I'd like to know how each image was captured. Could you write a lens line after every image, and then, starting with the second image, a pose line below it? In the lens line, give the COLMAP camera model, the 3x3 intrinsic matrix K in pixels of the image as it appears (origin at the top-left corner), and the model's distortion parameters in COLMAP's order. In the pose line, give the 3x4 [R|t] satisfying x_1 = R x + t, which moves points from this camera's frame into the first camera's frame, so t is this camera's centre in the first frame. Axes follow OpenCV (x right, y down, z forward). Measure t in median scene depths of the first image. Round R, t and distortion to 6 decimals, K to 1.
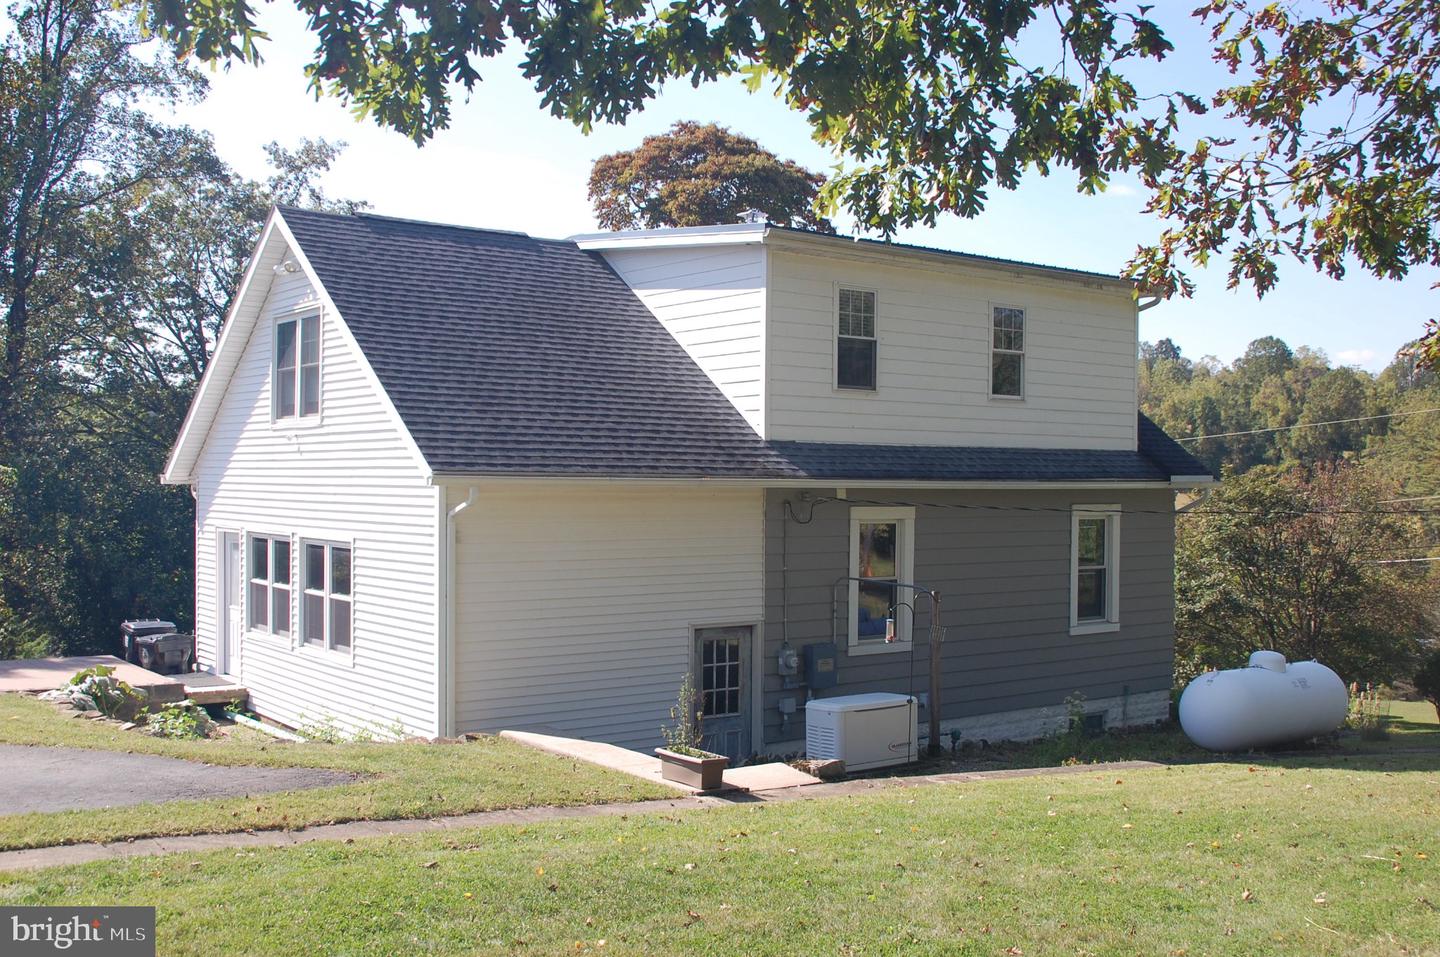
lens RADIAL K [[1468.6, 0, 720.4], [0, 1468.6, 475.4], [0, 0, 1]] dist [-0.038195, 0.000000]
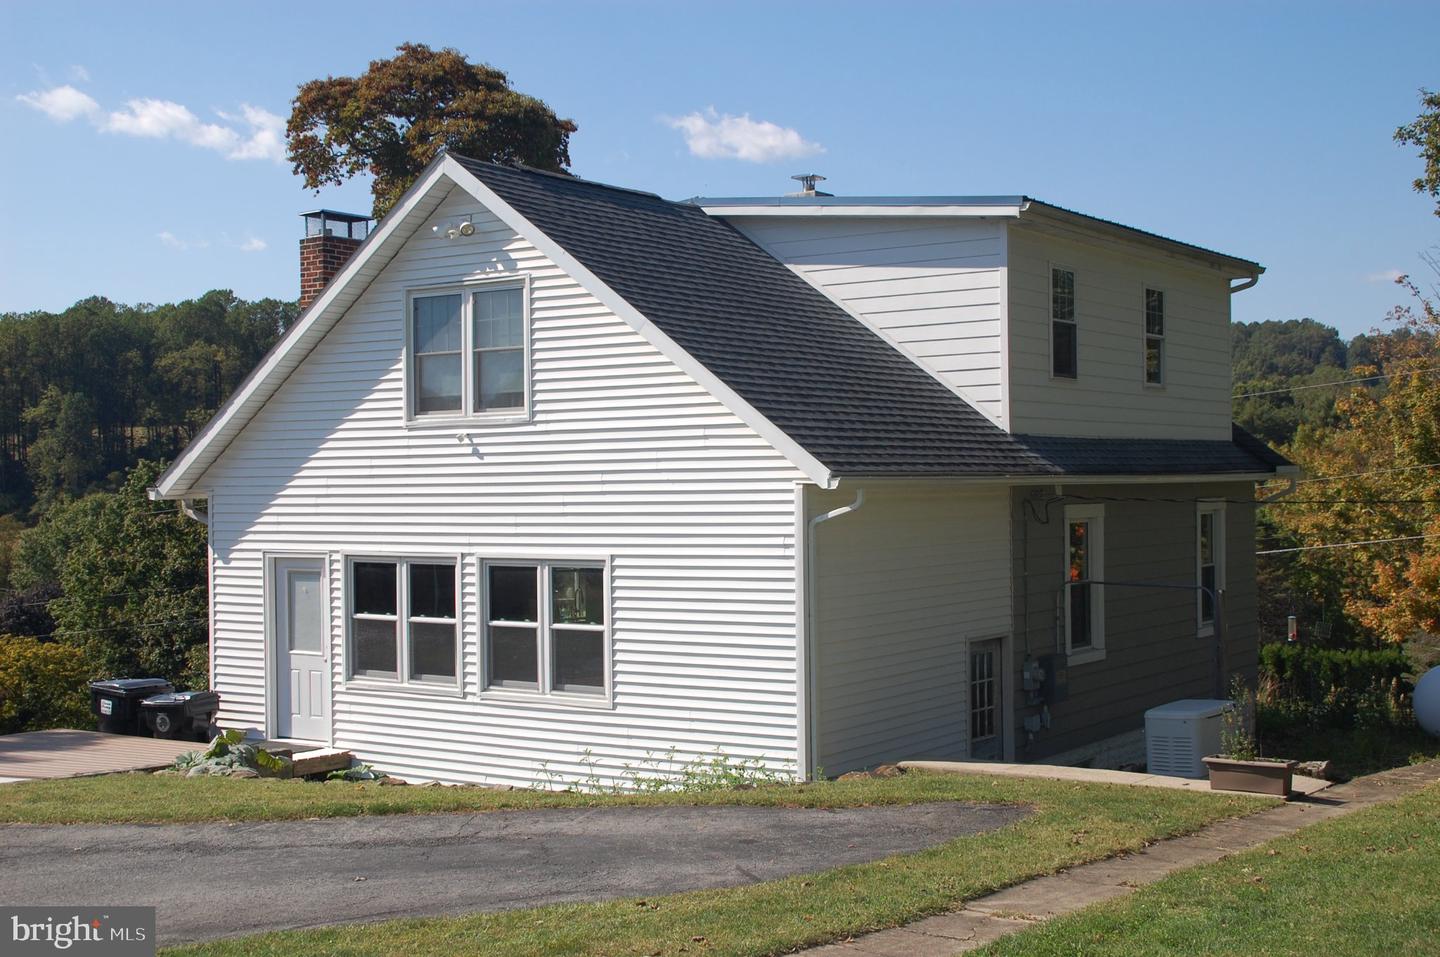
lens RADIAL K [[1799.9, 0, 720.5], [0, 1799.9, 487.9], [0, 0, 1]] dist [0.071601, 0.000000]
pose [[0.947947, -0.021180, 0.317724, -0.479561], [0.019964, 0.999776, 0.007083, -0.001699], [-0.317803, -0.000371, 0.948157, -0.005821]]
